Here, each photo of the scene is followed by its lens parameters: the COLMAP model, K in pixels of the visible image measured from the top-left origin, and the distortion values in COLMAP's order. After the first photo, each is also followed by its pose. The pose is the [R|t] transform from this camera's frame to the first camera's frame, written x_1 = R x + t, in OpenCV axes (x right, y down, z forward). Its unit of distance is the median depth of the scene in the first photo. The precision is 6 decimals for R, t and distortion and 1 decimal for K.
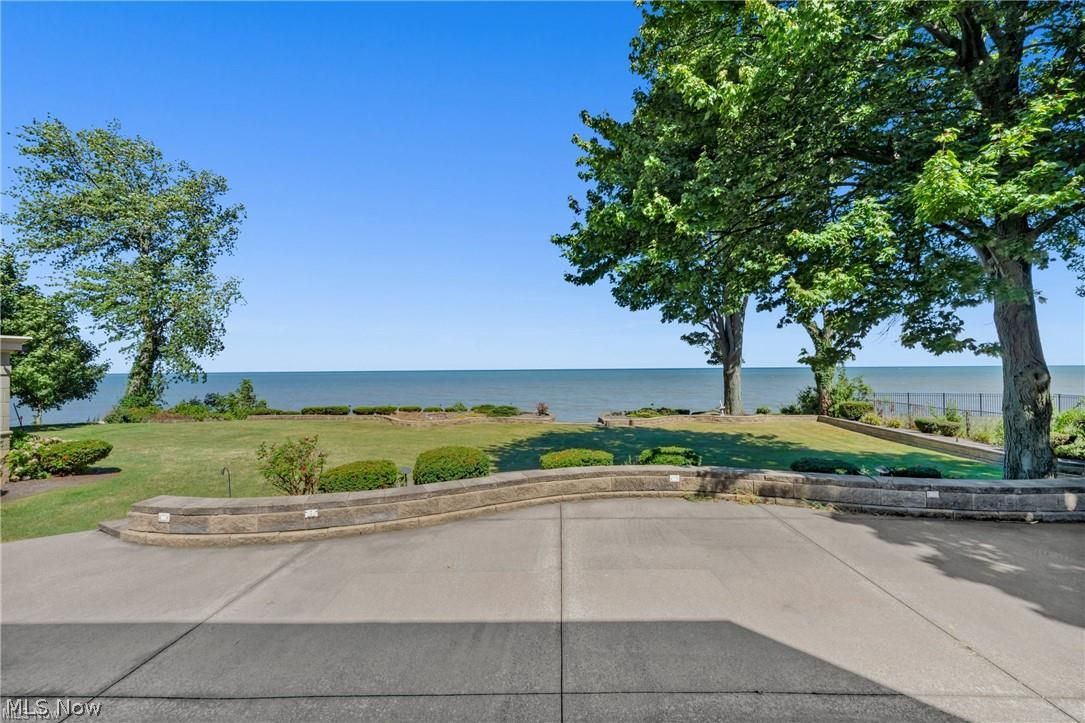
lens RADIAL K [[443.2, 0, 544.3], [0, 443.2, 358.4], [0, 0, 1]] dist [-0.000581, -0.001234]
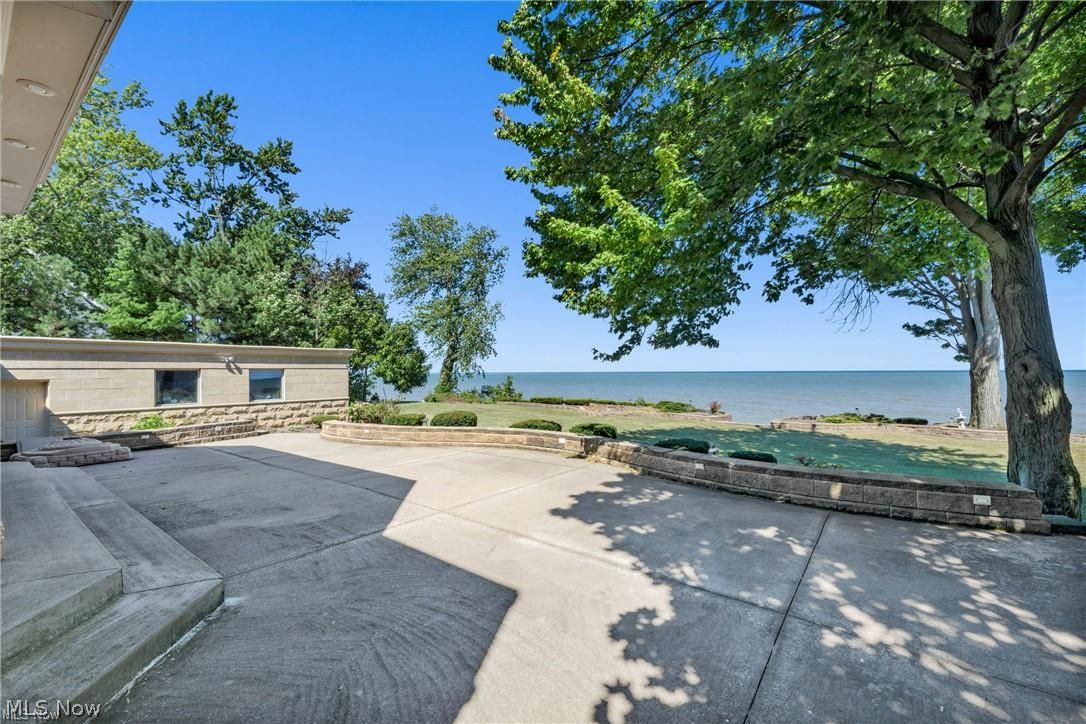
lens RADIAL K [[443.6, 0, 543.5], [0, 443.6, 367.3], [0, 0, 1]] dist [-0.000581, -0.001234]
pose [[0.812349, -0.001269, -0.583170, 0.247497], [0.011094, 0.999850, 0.013278, 0.005480], [0.583066, -0.017256, 0.812242, -0.036893]]
